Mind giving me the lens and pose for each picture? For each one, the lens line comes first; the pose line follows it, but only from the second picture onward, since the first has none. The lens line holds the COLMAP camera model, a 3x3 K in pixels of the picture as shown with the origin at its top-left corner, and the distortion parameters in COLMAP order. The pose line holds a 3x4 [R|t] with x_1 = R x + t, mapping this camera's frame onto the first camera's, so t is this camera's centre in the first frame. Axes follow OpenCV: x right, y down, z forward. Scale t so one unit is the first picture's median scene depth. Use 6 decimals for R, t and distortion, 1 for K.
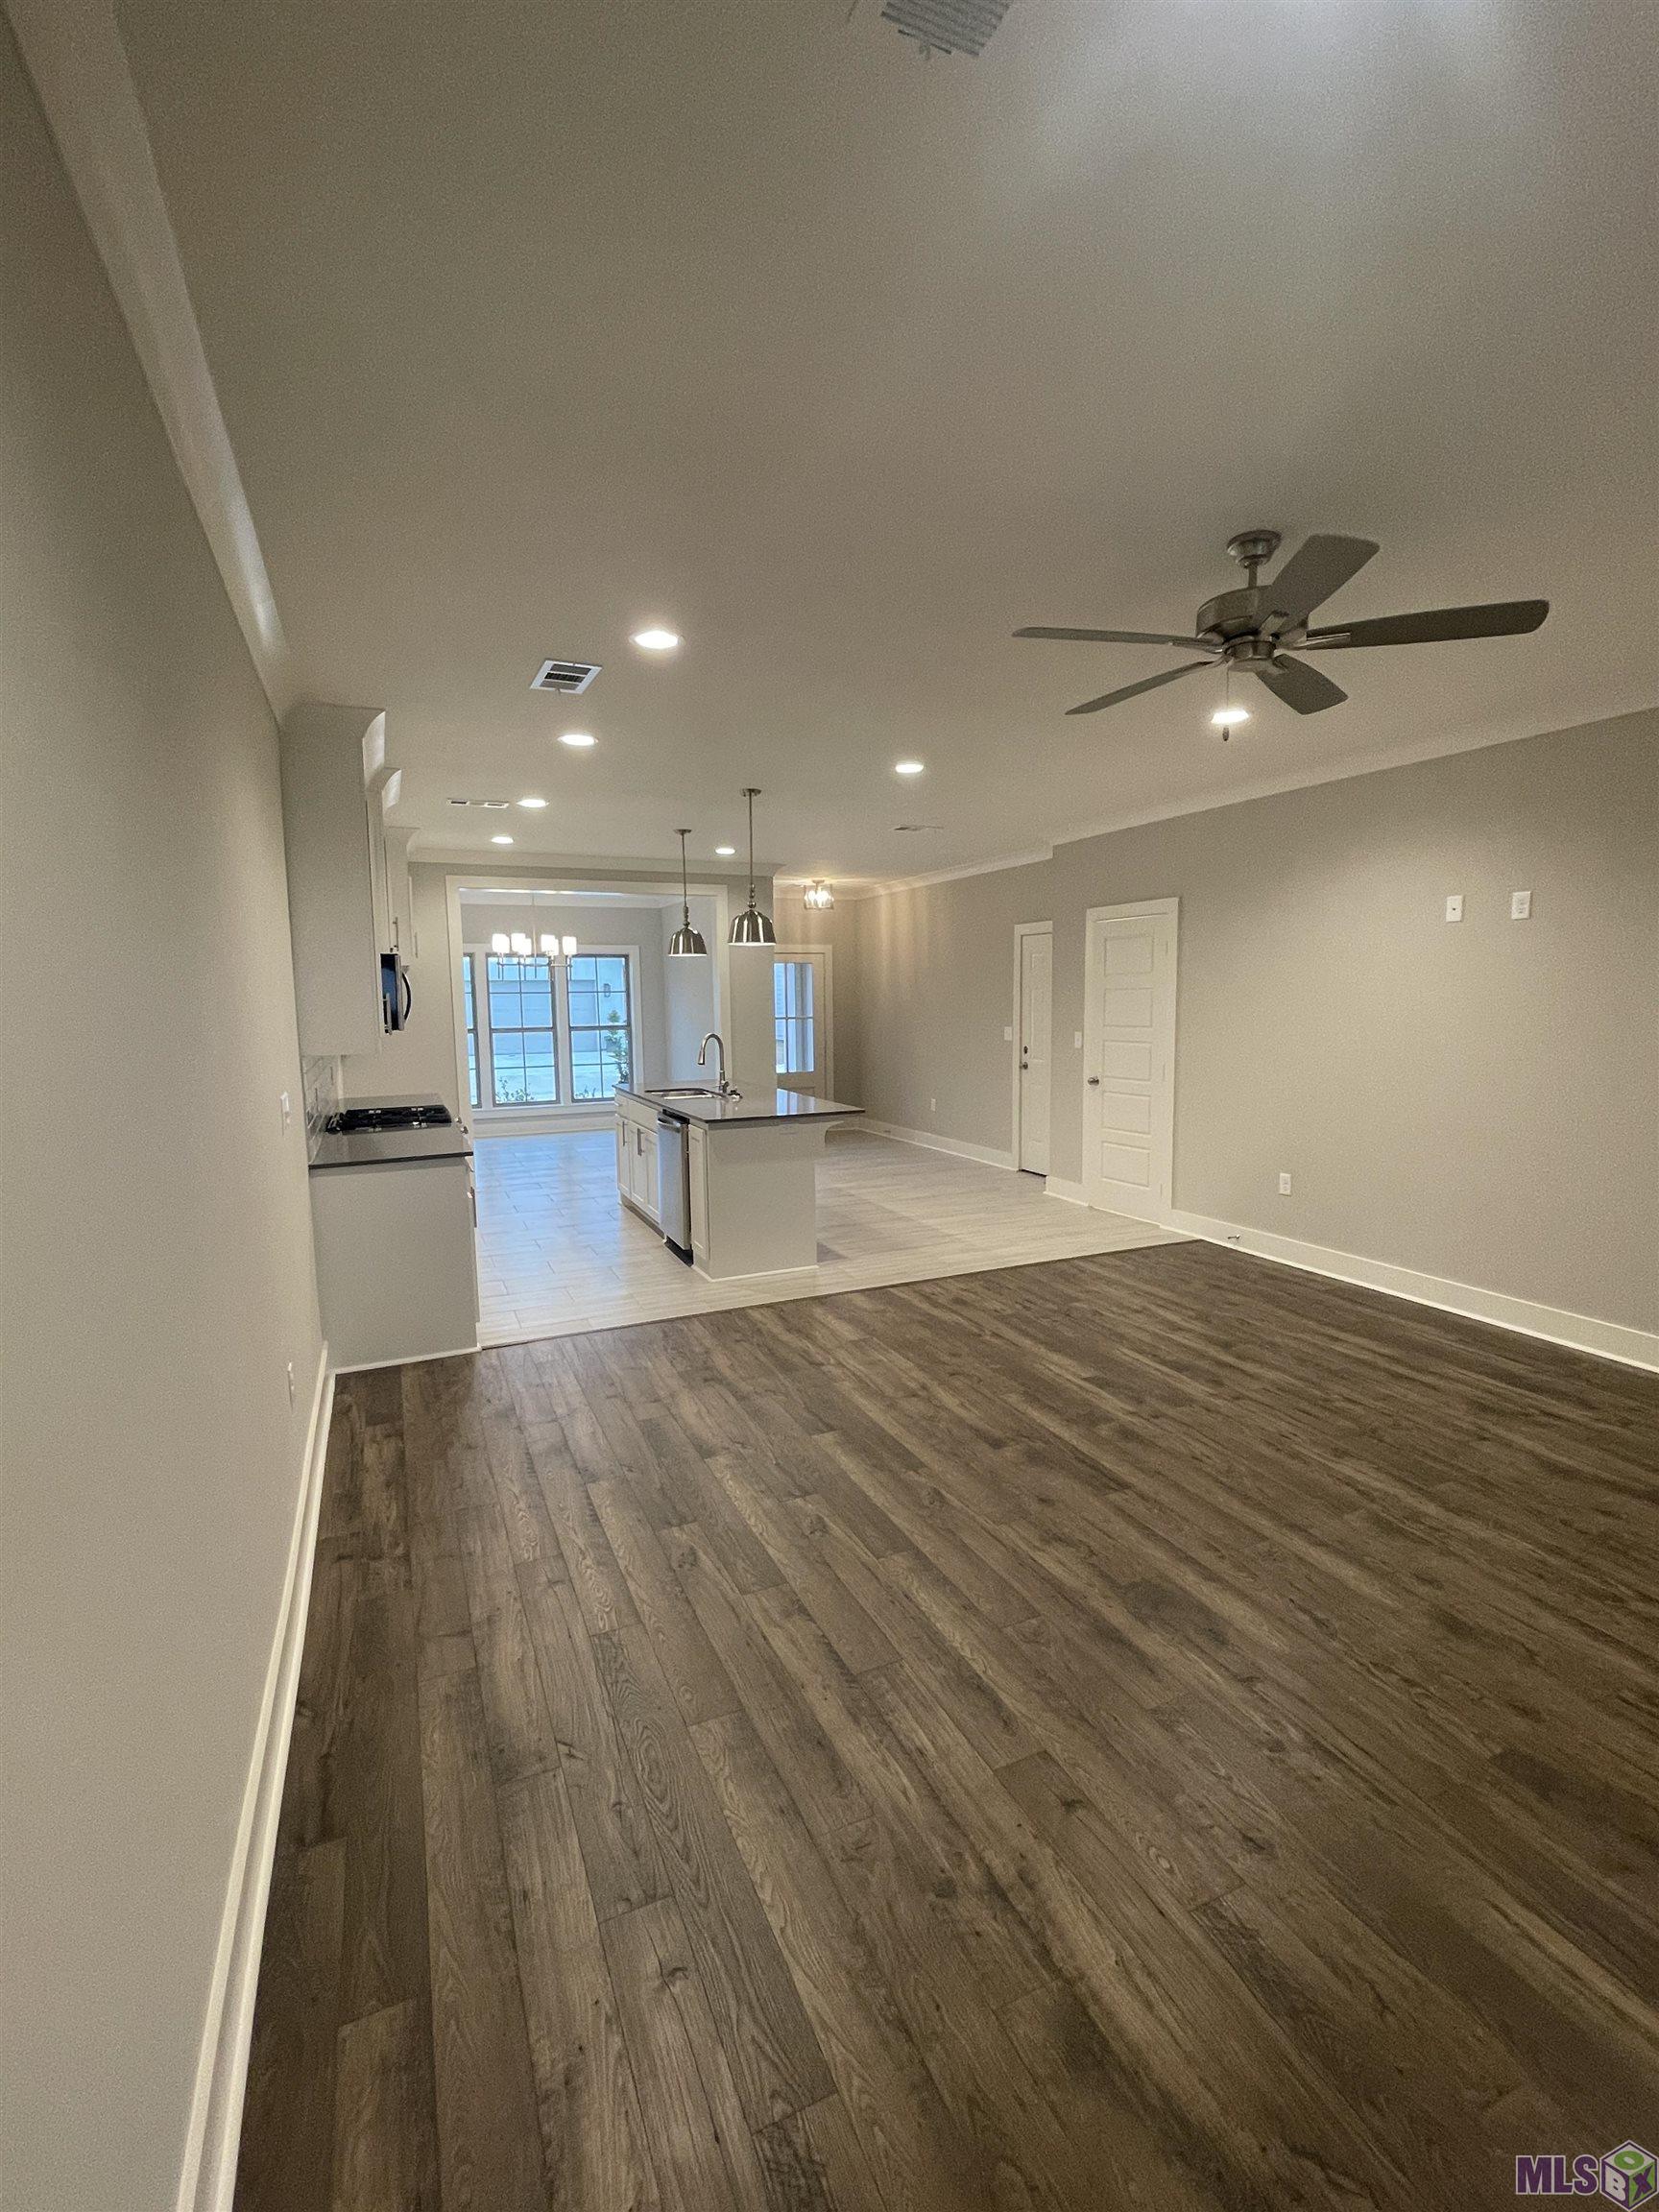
lens RADIAL K [[1000.7, 0, 831.1], [0, 1000.7, 1104.4], [0, 0, 1]] dist [-0.004167, 0.002450]
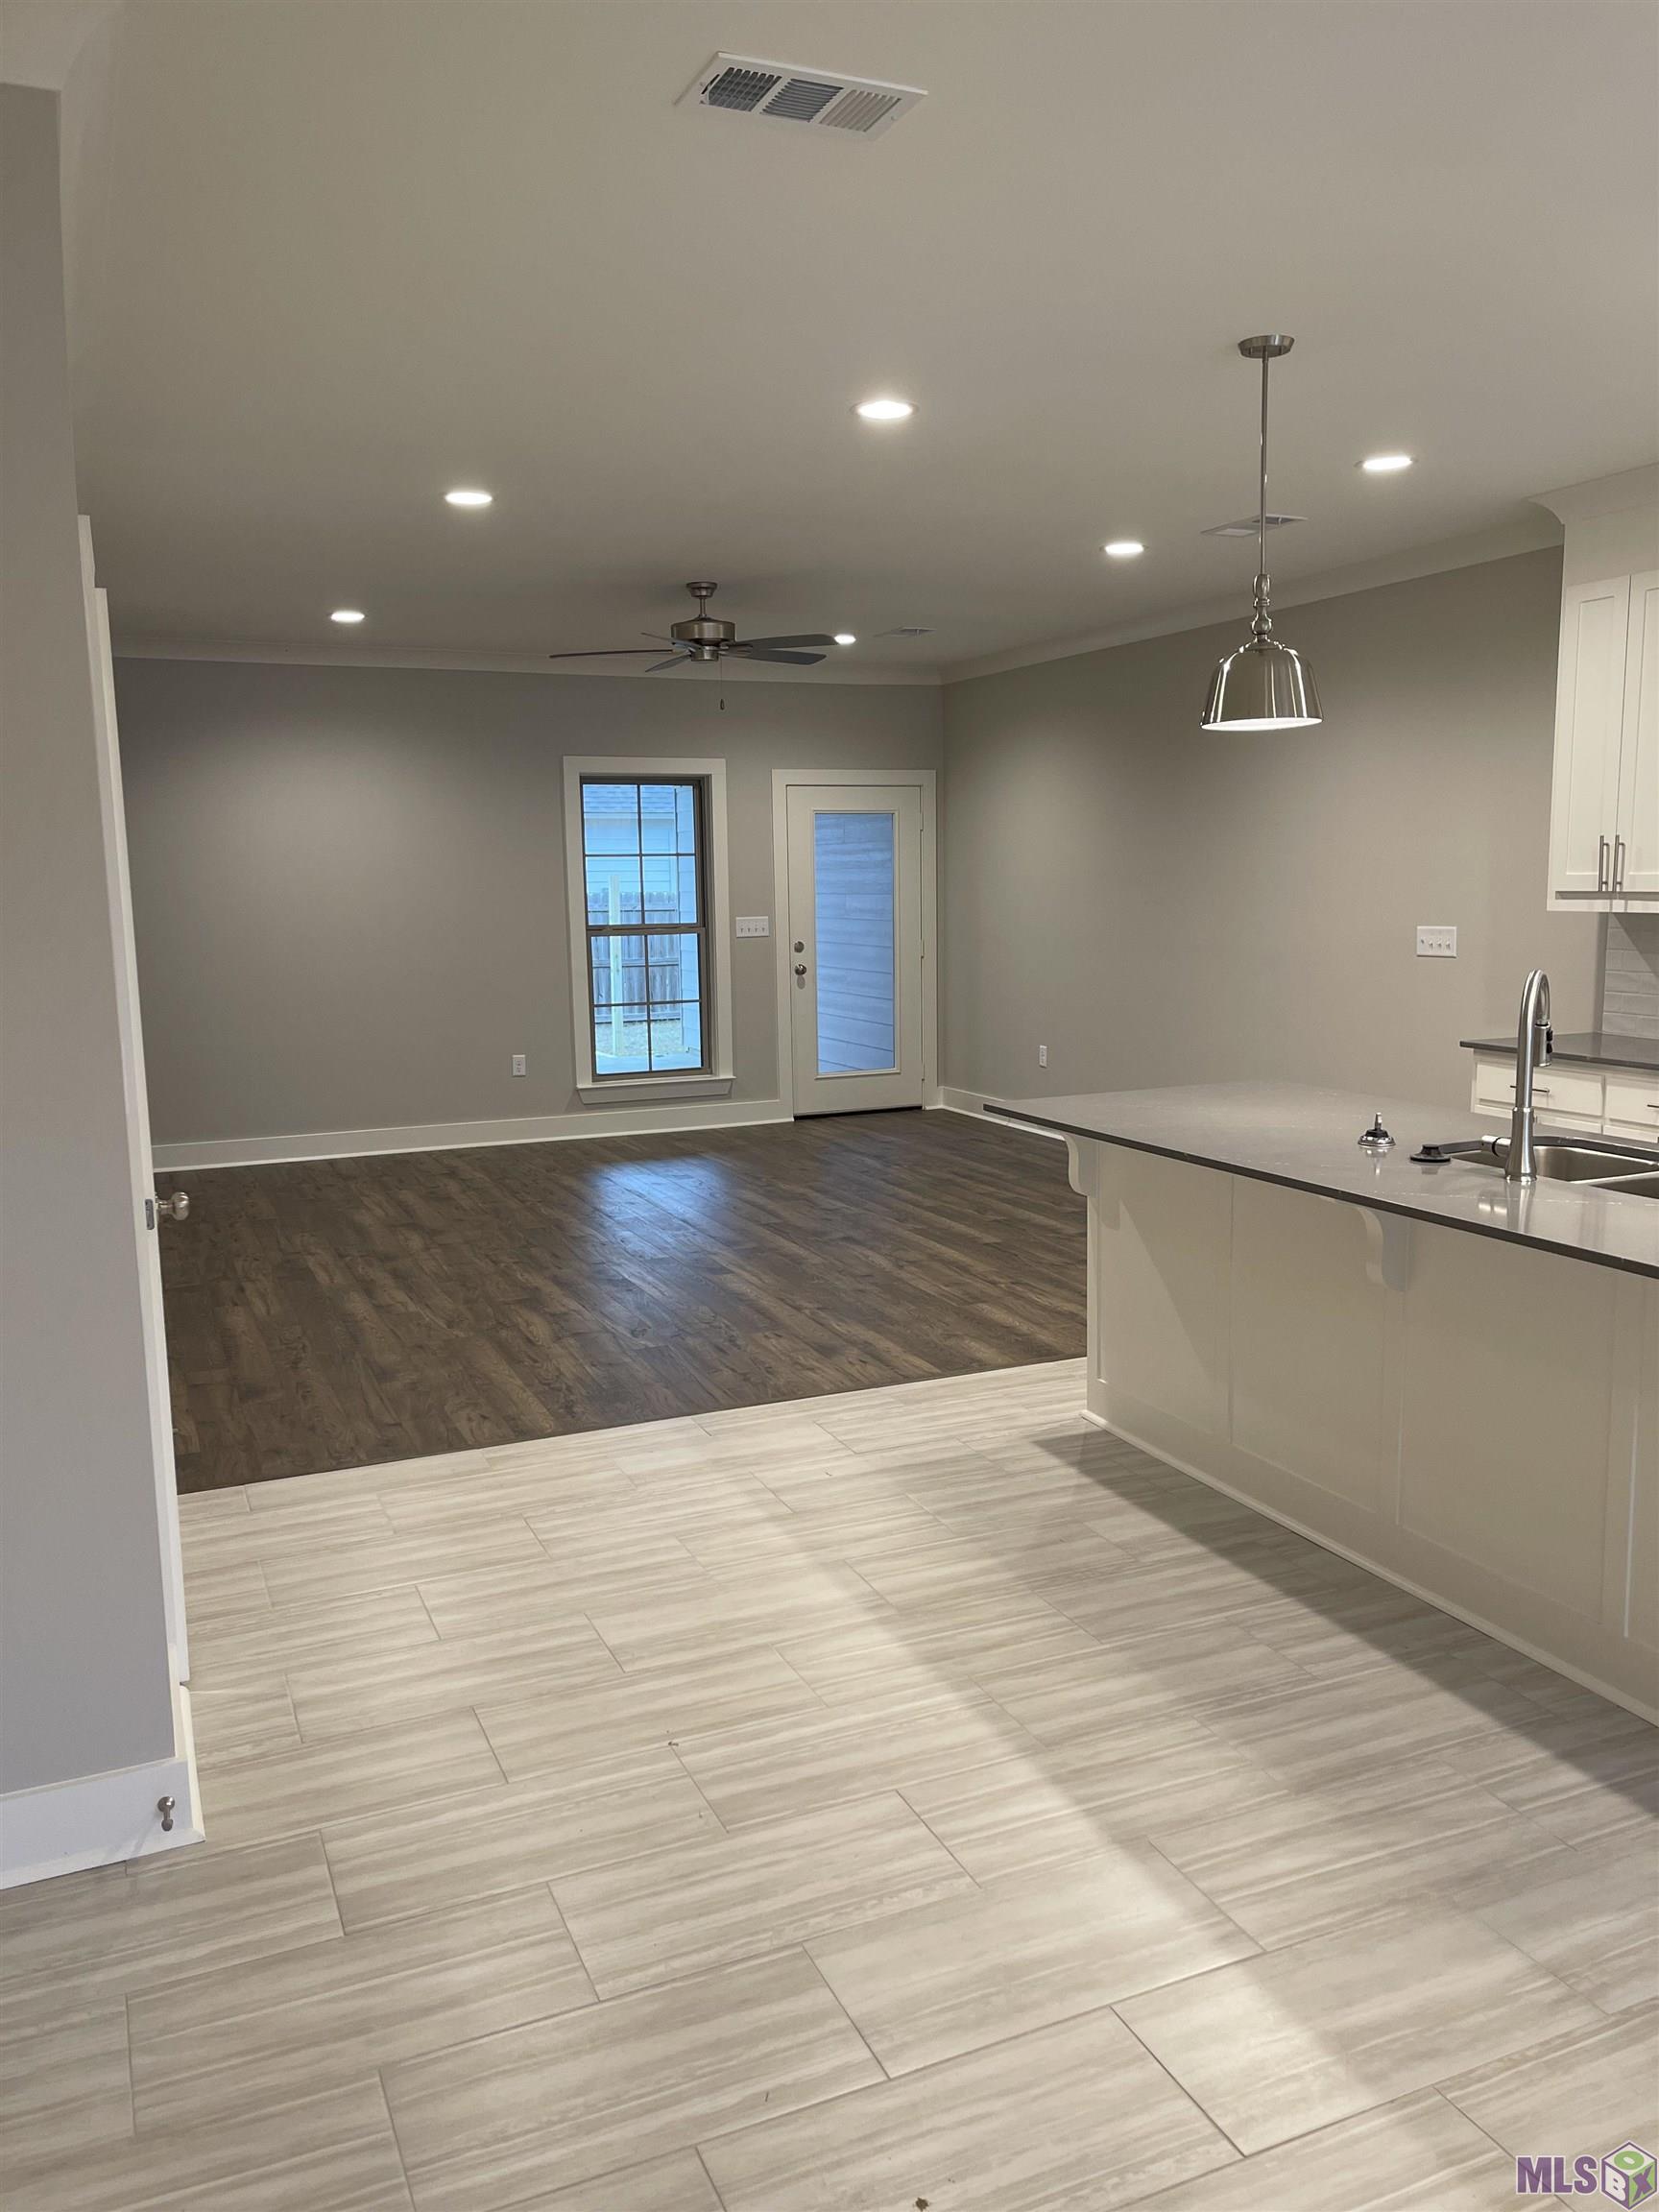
lens RADIAL K [[1672.7, 0, 826.0], [0, 1672.7, 1111.0], [0, 0, 1]] dist [0.025041, -0.008112]
pose [[-0.999568, 0.027909, 0.009215, 0.148105], [0.029334, 0.966889, 0.253507, -0.282071], [-0.001835, 0.253667, -0.967290, 2.565159]]
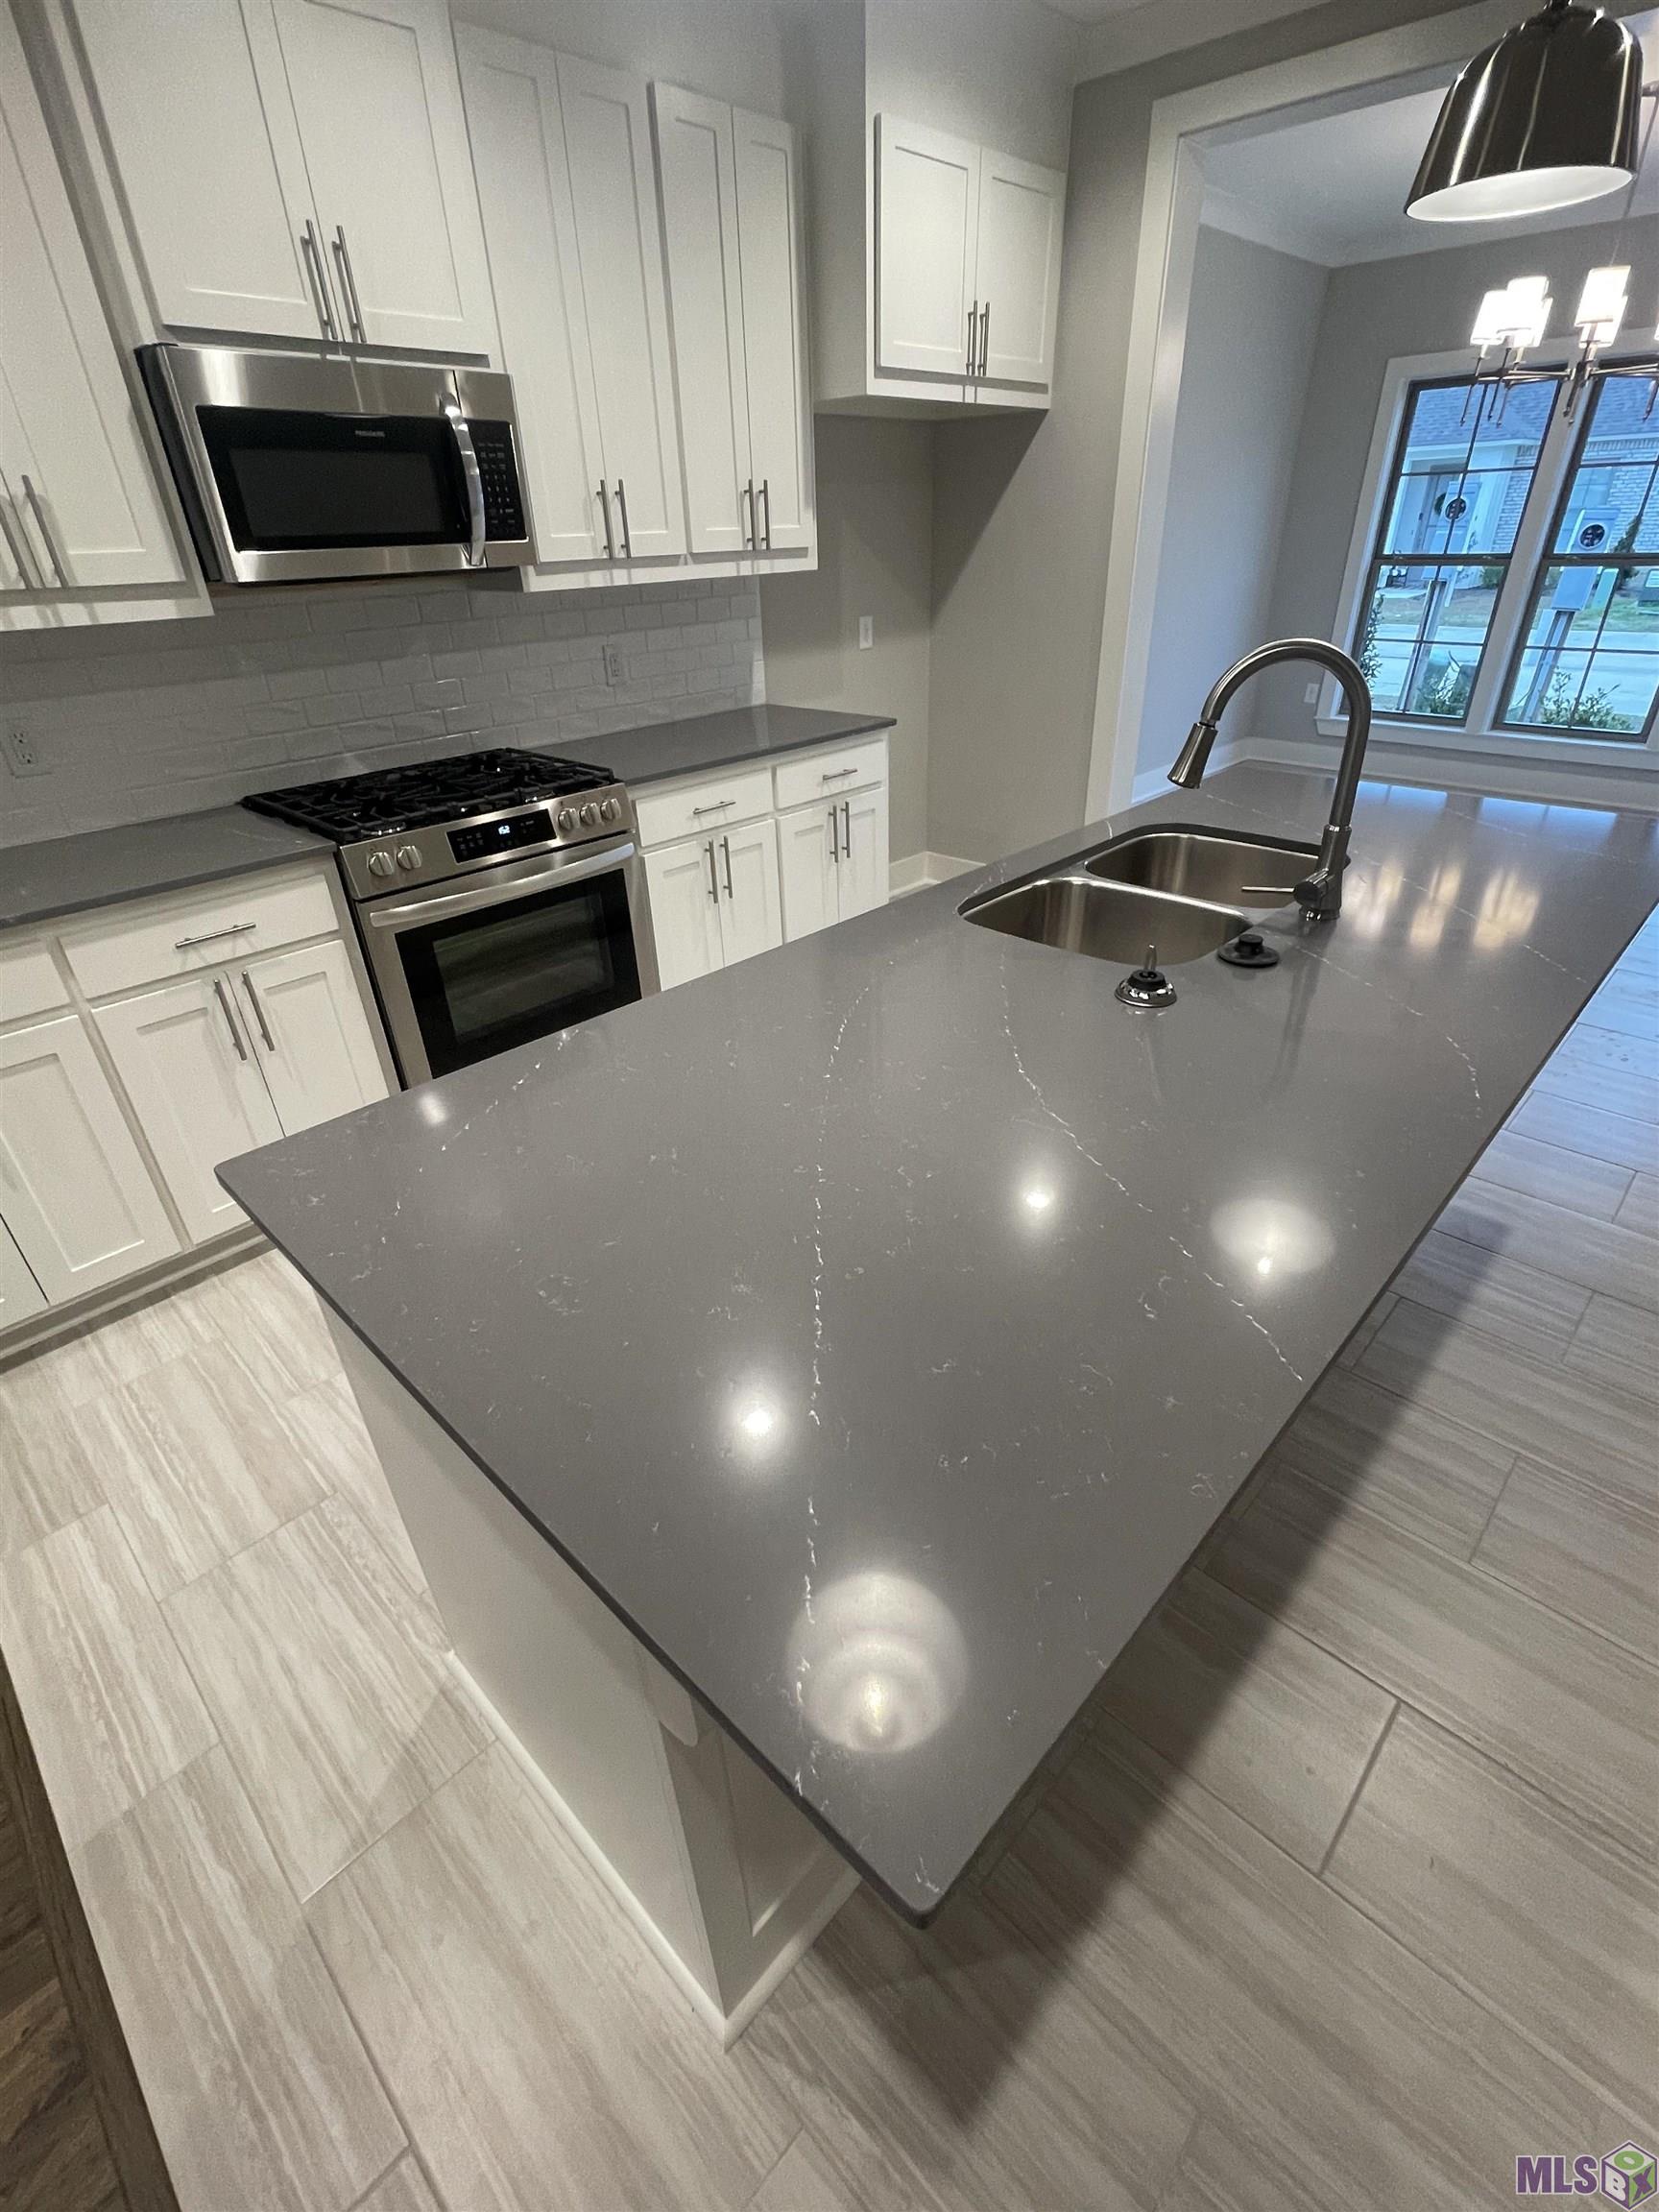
lens RADIAL K [[1007.9, 0, 835.4], [0, 1007.9, 1103.2], [0, 0, 1]] dist [-0.006831, 0.006414]
pose [[0.381298, 0.465278, -0.798830, 0.097965], [-0.080197, 0.877502, 0.472820, -0.133550], [0.920967, -0.116222, 0.371903, 1.380438]]
